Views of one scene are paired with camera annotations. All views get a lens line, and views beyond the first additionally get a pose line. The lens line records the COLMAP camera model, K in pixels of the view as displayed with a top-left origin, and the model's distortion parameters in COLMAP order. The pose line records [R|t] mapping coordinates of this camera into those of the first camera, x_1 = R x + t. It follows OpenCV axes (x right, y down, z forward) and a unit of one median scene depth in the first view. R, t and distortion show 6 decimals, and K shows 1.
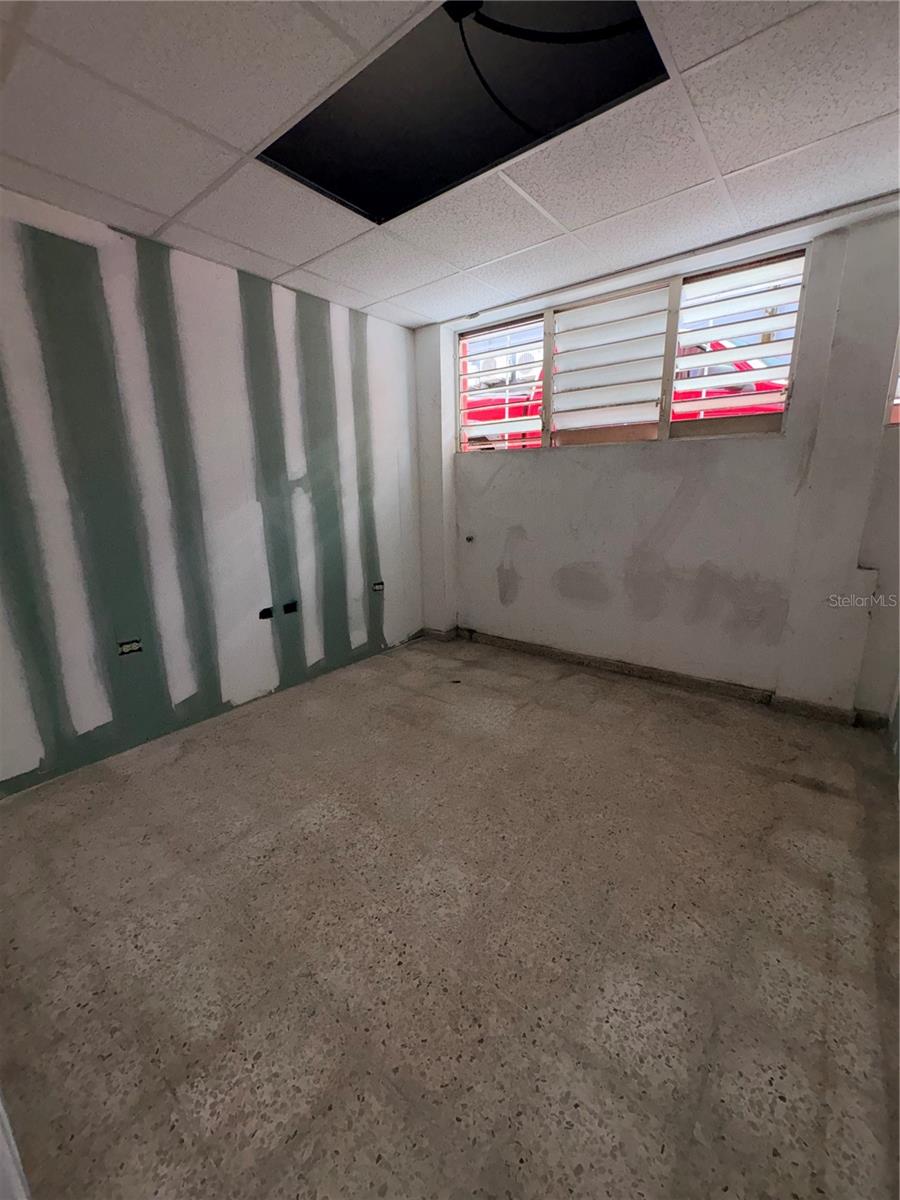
lens RADIAL K [[479.9, 0, 451.5], [0, 479.9, 594.4], [0, 0, 1]] dist [0.000870, 0.000064]
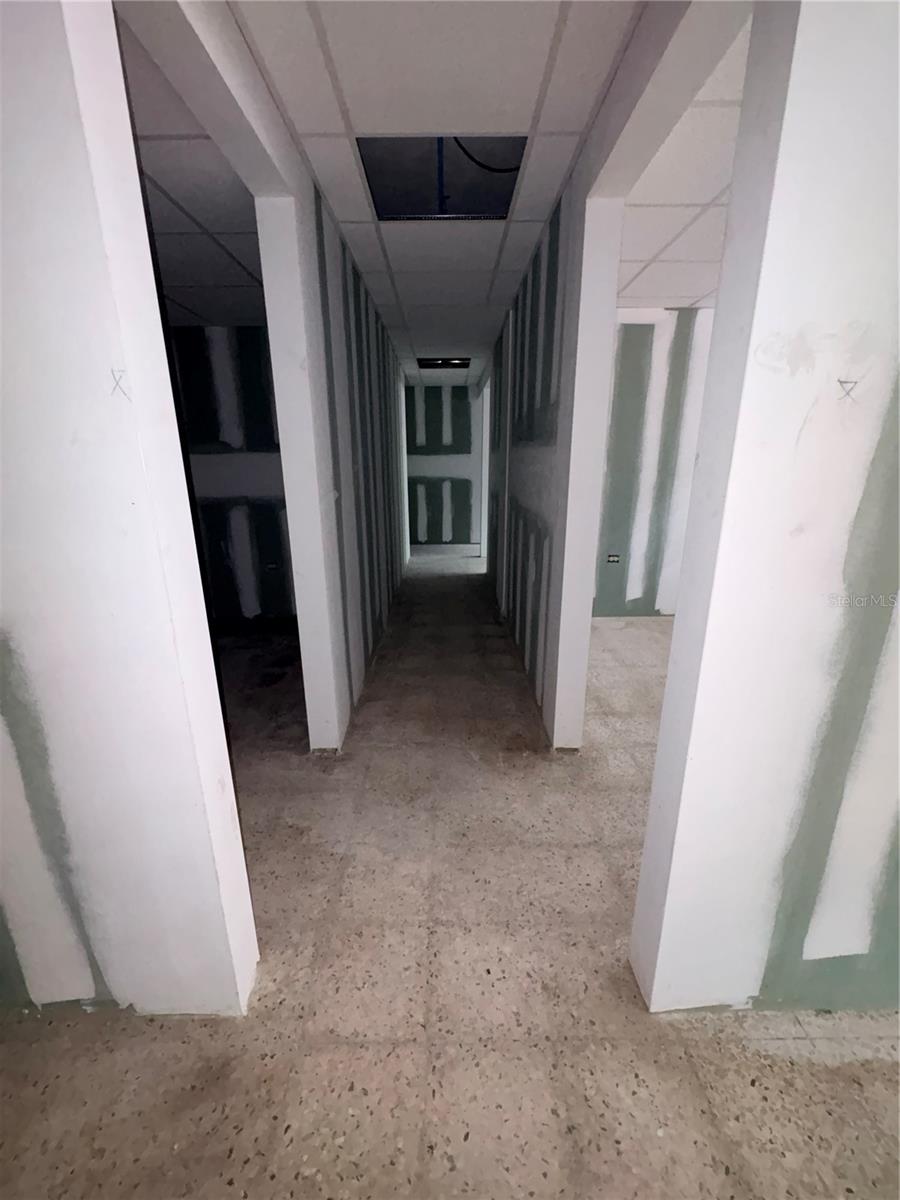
lens RADIAL K [[479.9, 0, 449.8], [0, 479.9, 604.9], [0, 0, 1]] dist [0.000870, 0.000064]
pose [[0.630197, 0.236866, -0.739423, 0.266413], [-0.185995, 0.970657, 0.152419, 0.115547], [0.753829, 0.041475, 0.655761, -0.552822]]
